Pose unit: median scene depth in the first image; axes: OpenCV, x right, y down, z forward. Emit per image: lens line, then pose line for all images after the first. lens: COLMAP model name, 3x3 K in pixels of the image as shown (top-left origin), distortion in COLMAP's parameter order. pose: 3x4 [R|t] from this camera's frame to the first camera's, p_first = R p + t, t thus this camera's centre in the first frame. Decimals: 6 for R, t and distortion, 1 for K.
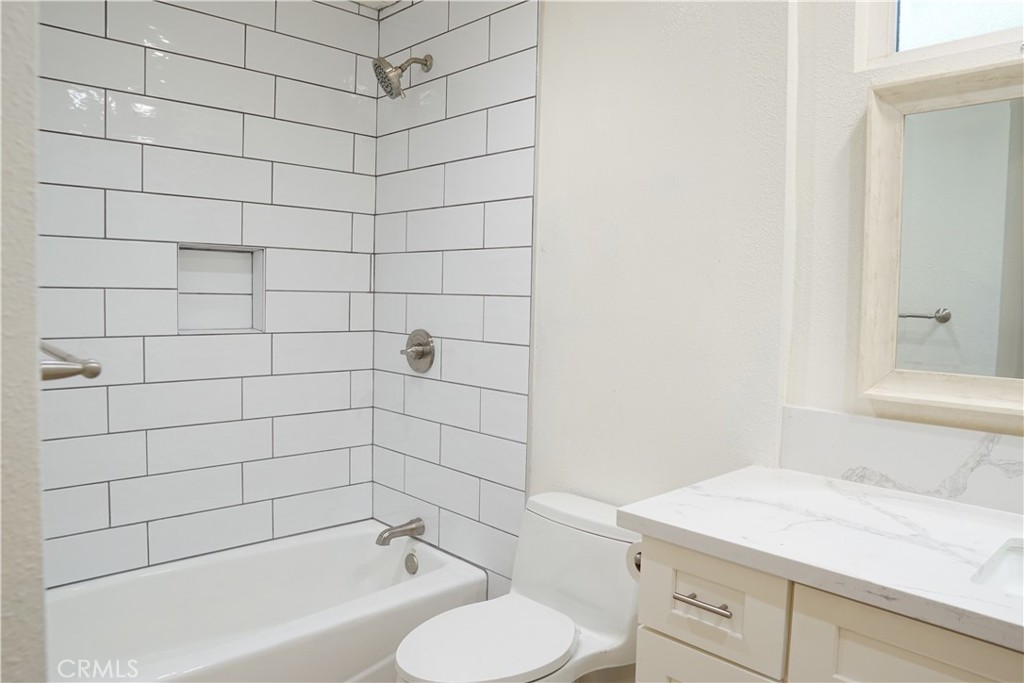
lens RADIAL K [[718.0, 0, 512.0], [0, 718.0, 341.5], [0, 0, 1]] dist [-0.109032, 0.069669]
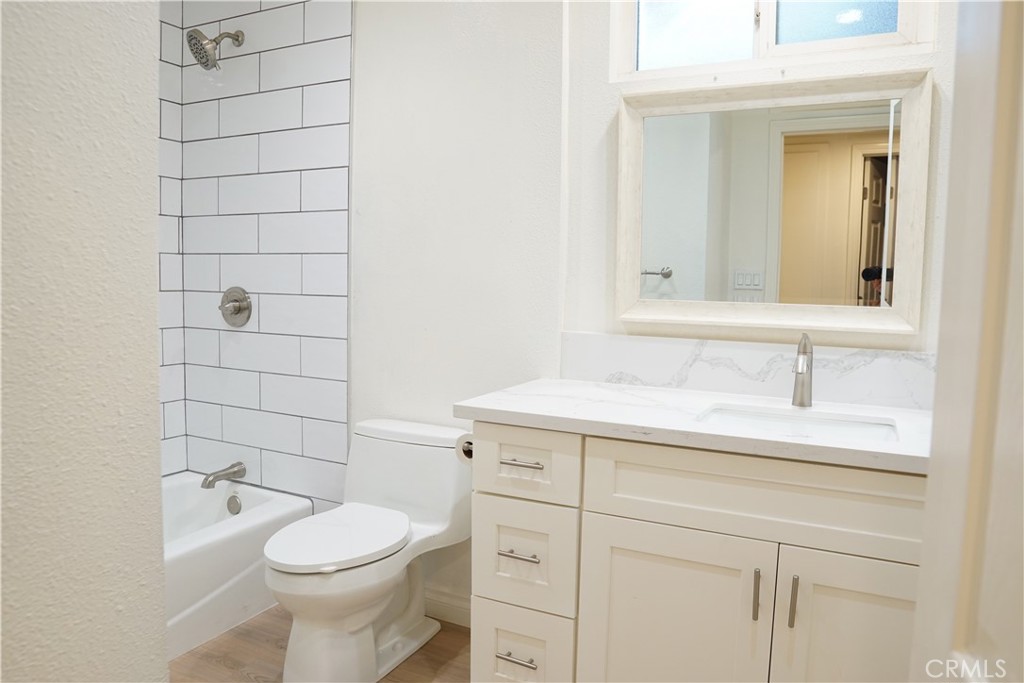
lens RADIAL K [[718.0, 0, 512.0], [0, 718.0, 341.5], [0, 0, 1]] dist [-0.109032, 0.069669]
pose [[0.939707, -0.033298, 0.340356, -0.113036], [0.023336, 0.999172, 0.033324, 0.044008], [-0.341184, -0.023373, 0.939706, -0.160719]]
